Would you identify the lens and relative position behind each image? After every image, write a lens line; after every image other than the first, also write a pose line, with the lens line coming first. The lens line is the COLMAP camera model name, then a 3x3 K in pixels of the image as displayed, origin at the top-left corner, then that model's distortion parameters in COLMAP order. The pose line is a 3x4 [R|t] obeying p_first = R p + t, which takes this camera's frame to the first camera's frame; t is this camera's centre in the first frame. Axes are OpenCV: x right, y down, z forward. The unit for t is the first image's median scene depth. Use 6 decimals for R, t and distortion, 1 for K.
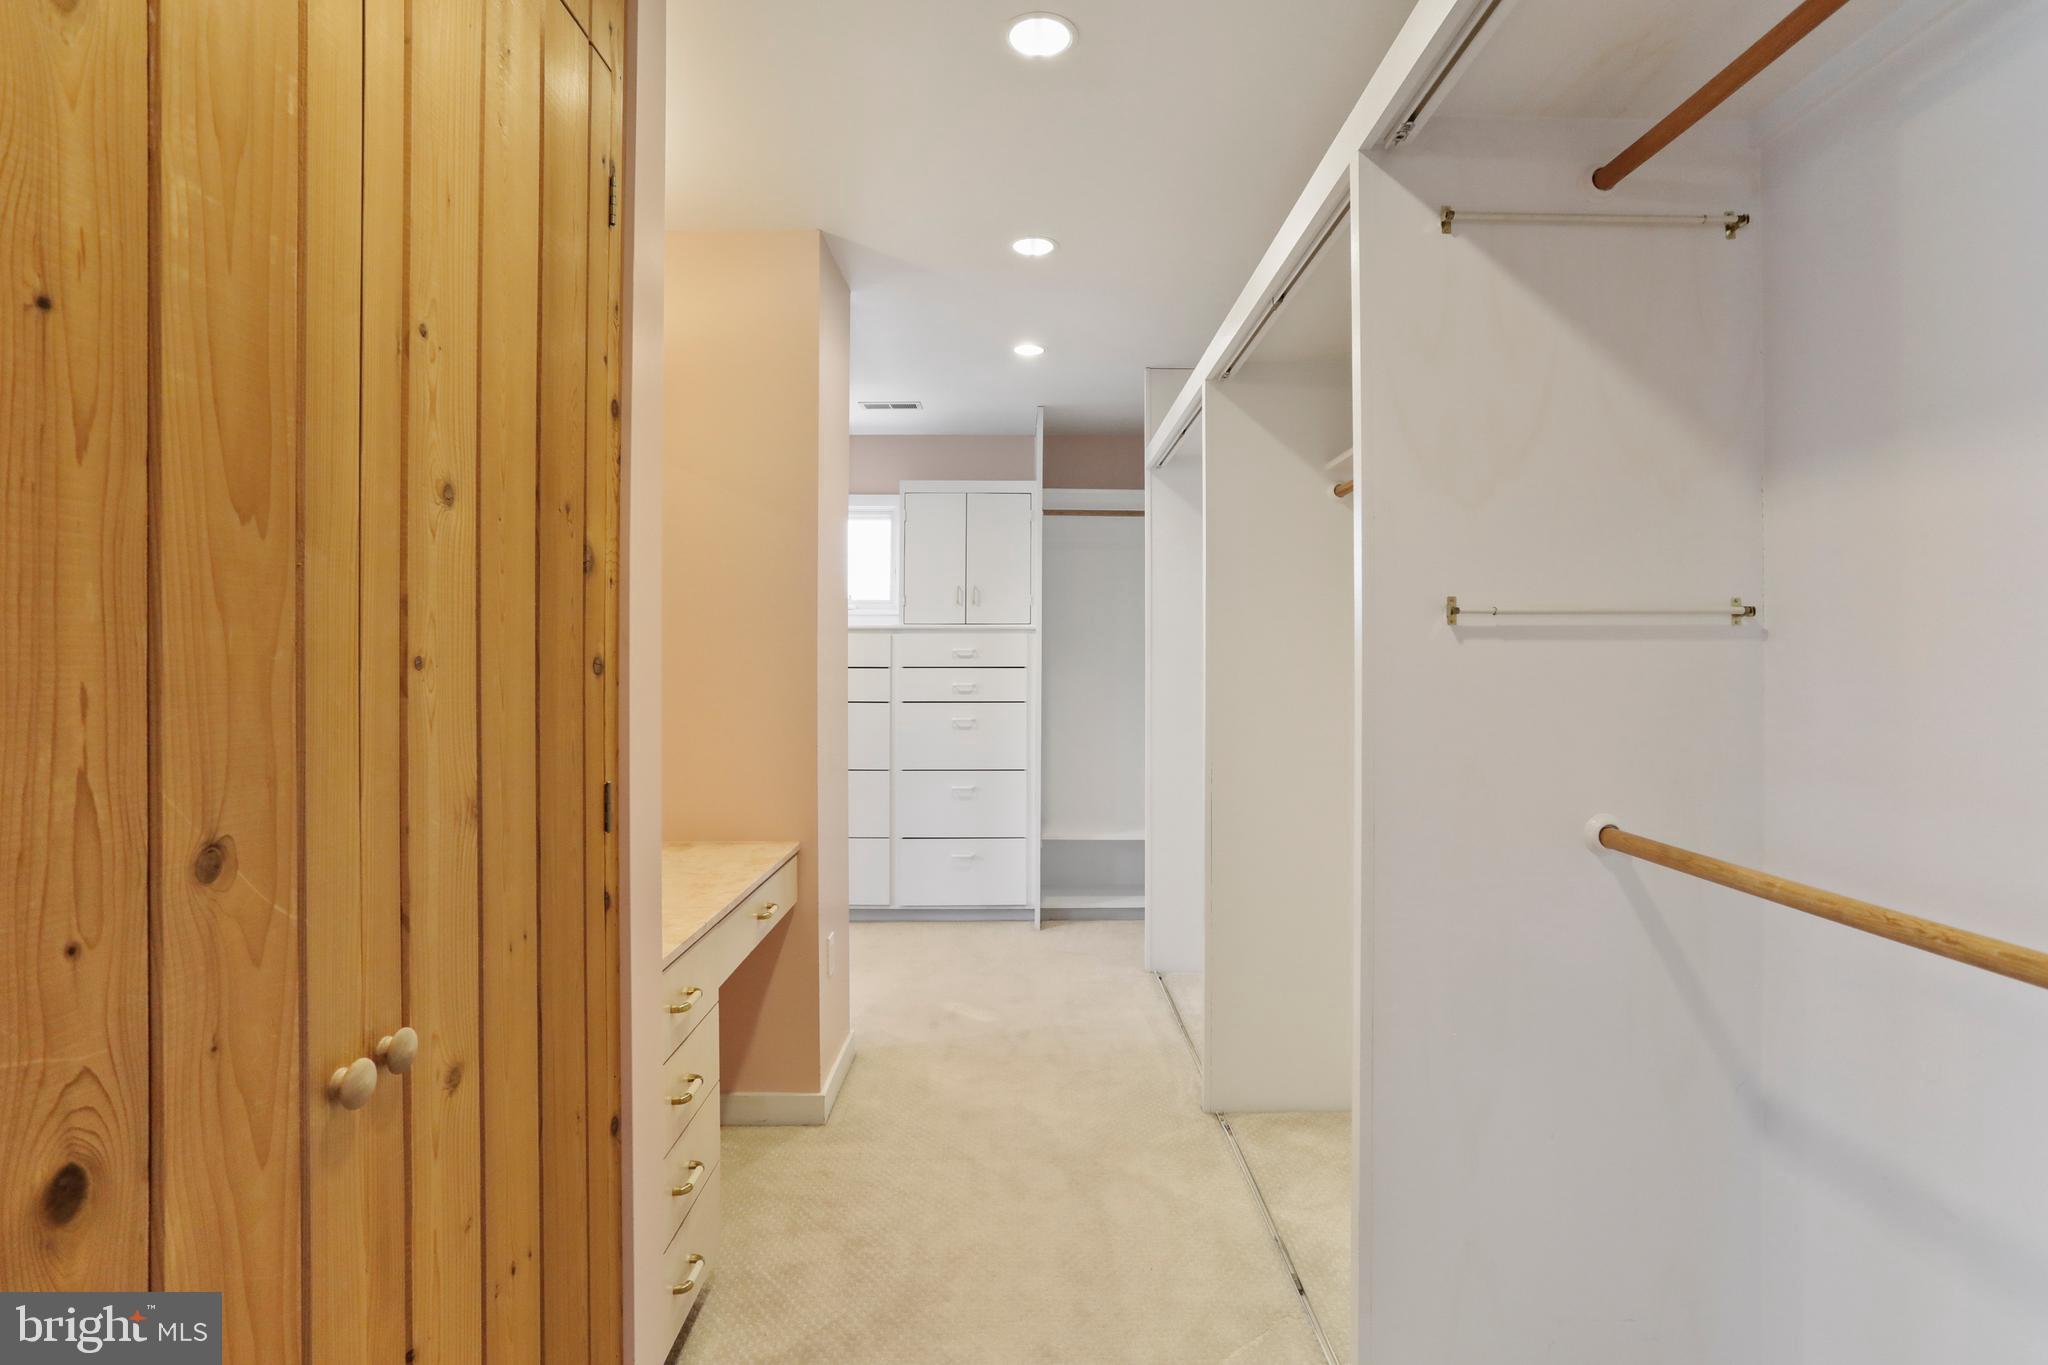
lens RADIAL K [[1006.6, 0, 1025.8], [0, 1006.6, 671.7], [0, 0, 1]] dist [-0.032394, 0.008778]
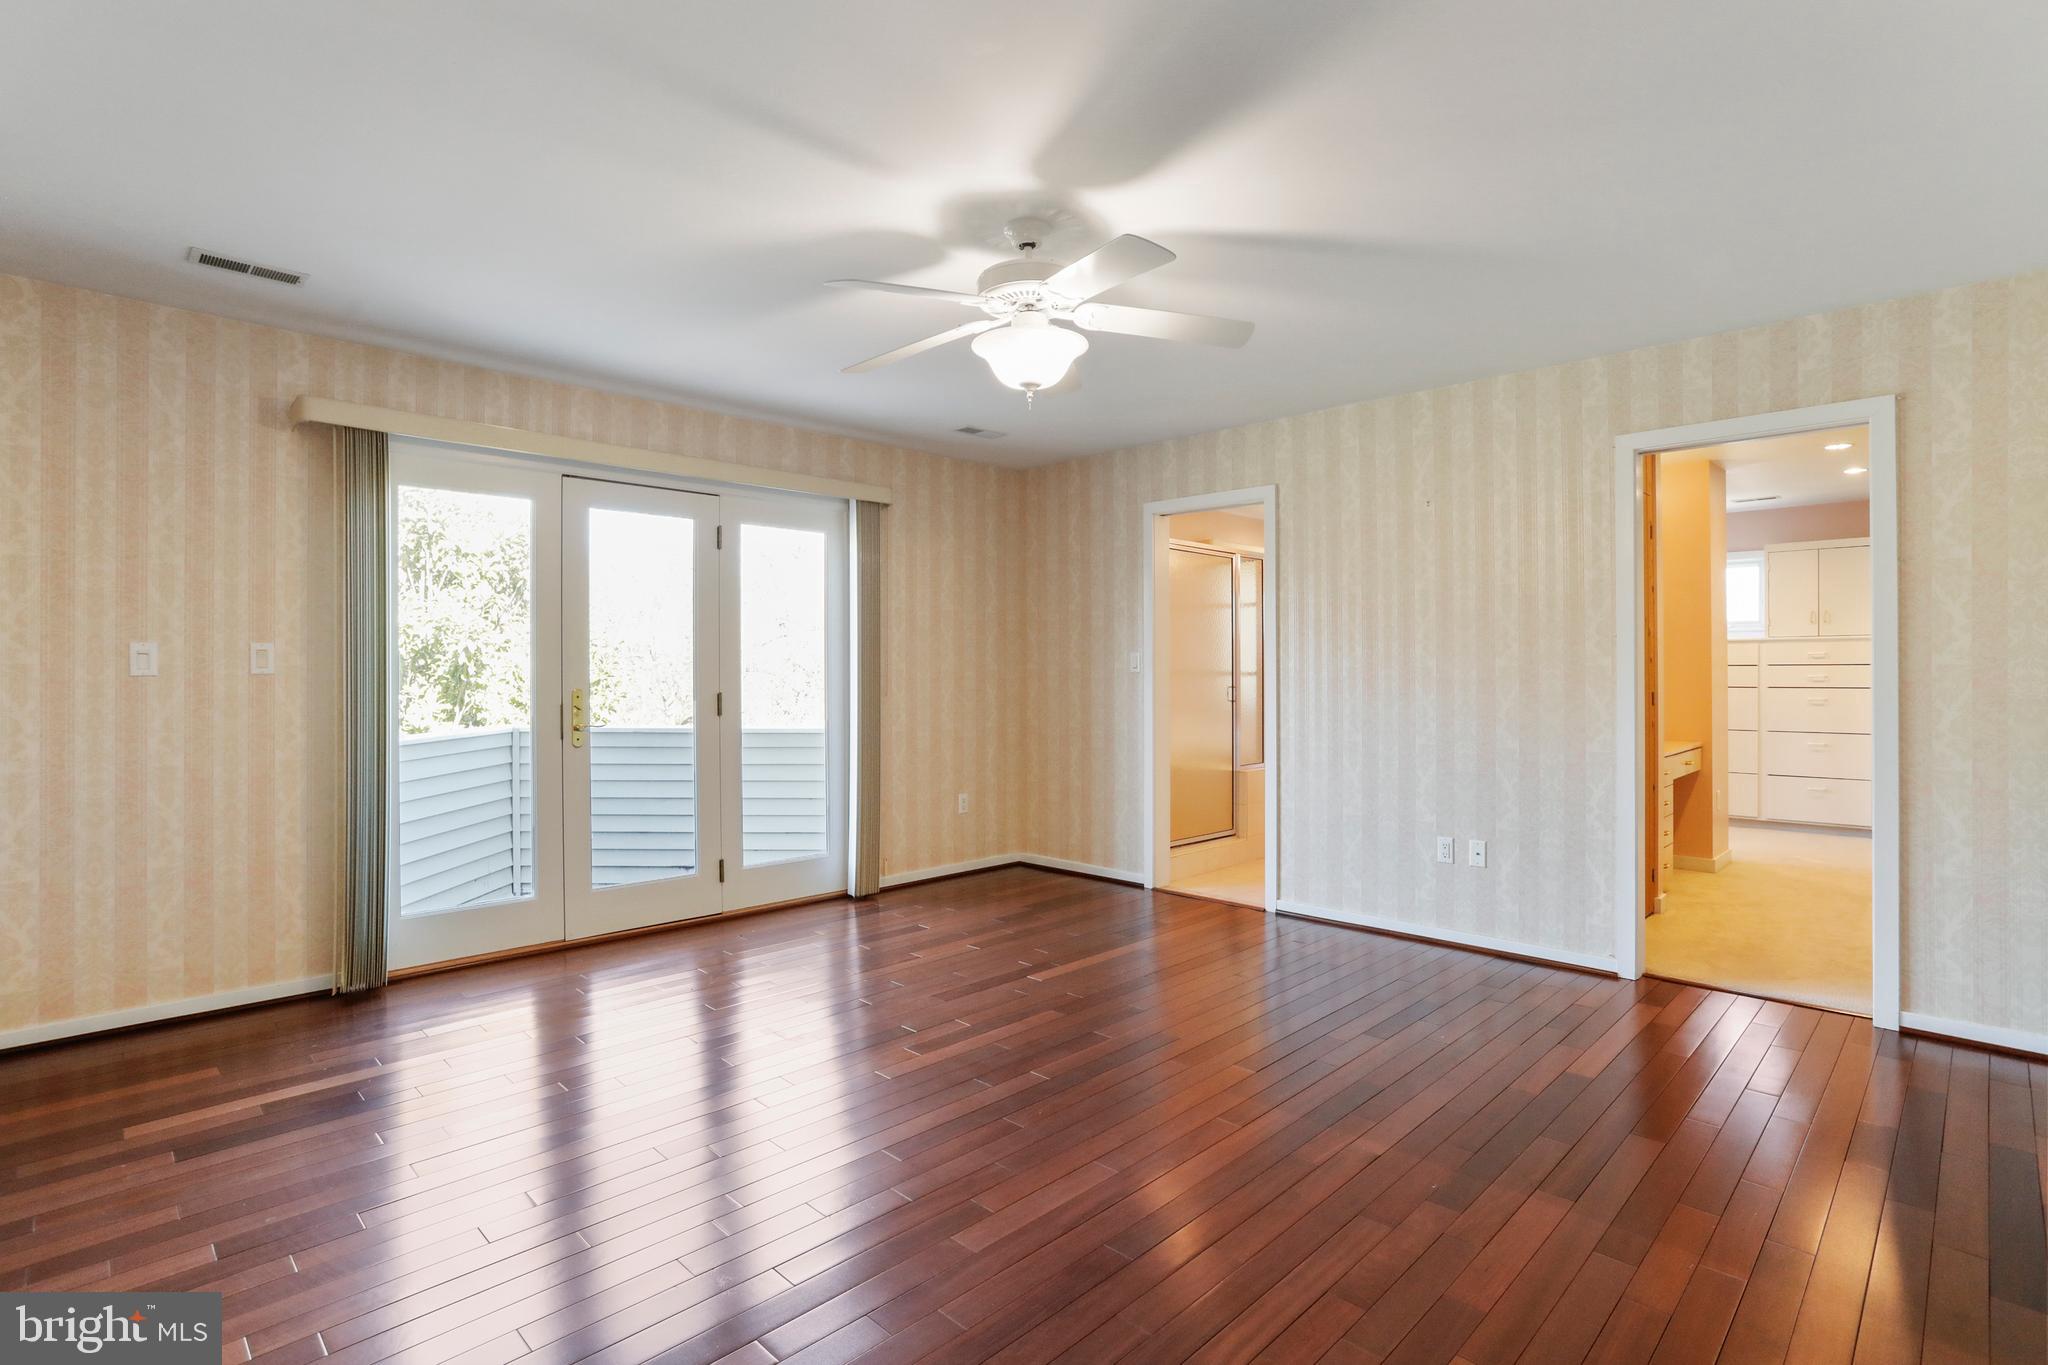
lens RADIAL K [[1006.6, 0, 1023.4], [0, 1006.6, 673.8], [0, 0, 1]] dist [-0.032394, 0.008778]
pose [[0.707820, -0.004376, -0.706379, 0.145827], [-0.007346, 0.999881, -0.013555, 0.038656], [0.706354, 0.014784, 0.707704, -0.903293]]
